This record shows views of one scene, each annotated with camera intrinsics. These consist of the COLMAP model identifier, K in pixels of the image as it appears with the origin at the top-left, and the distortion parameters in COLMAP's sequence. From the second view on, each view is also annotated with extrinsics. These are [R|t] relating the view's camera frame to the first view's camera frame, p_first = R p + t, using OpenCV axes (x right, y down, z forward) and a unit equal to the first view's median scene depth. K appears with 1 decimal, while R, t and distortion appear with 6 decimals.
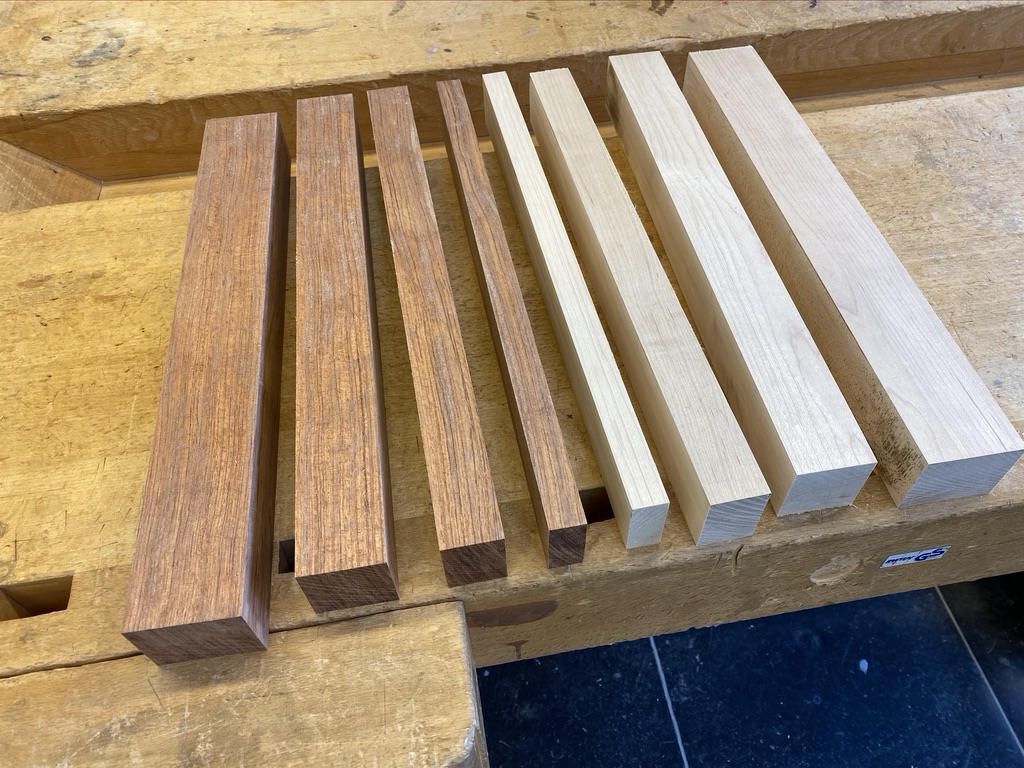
lens RADIAL K [[783.4, 0, 522.5], [0, 783.4, 383.4], [0, 0, 1]] dist [0.009365, -0.004095]
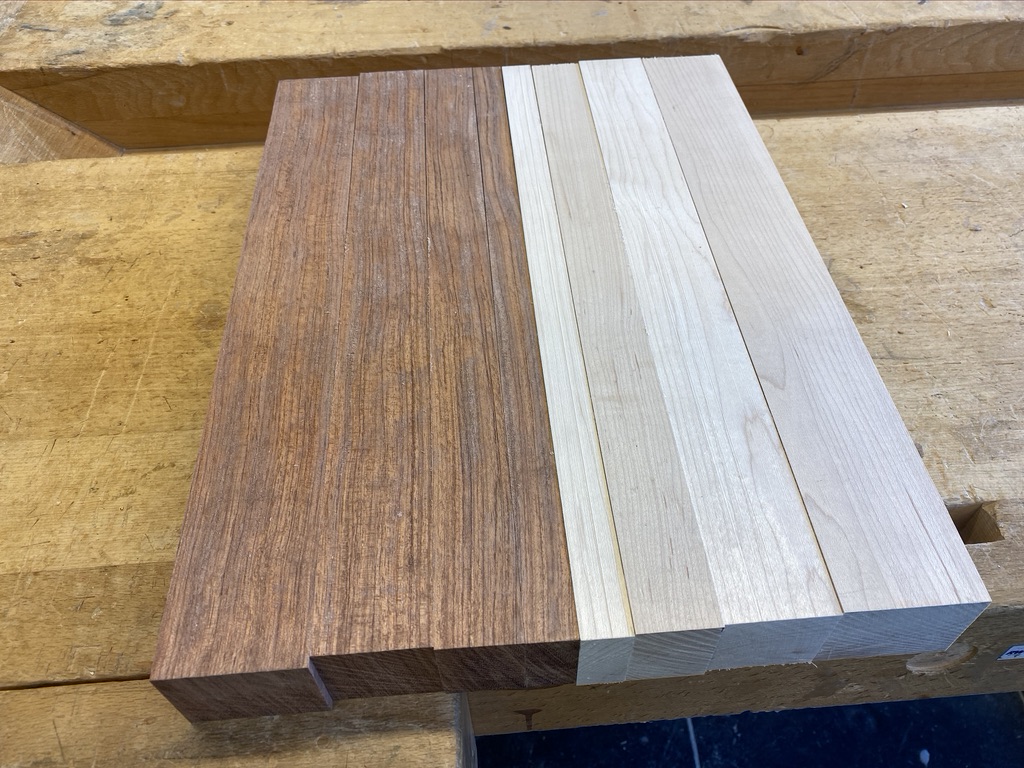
lens RADIAL K [[783.4, 0, 522.5], [0, 783.4, 383.4], [0, 0, 1]] dist [0.009365, -0.004095]
pose [[0.995456, 0.074878, -0.058826, 0.006763], [-0.077370, 0.996147, -0.041288, 0.020527], [0.055508, 0.045652, 0.997414, 0.123676]]
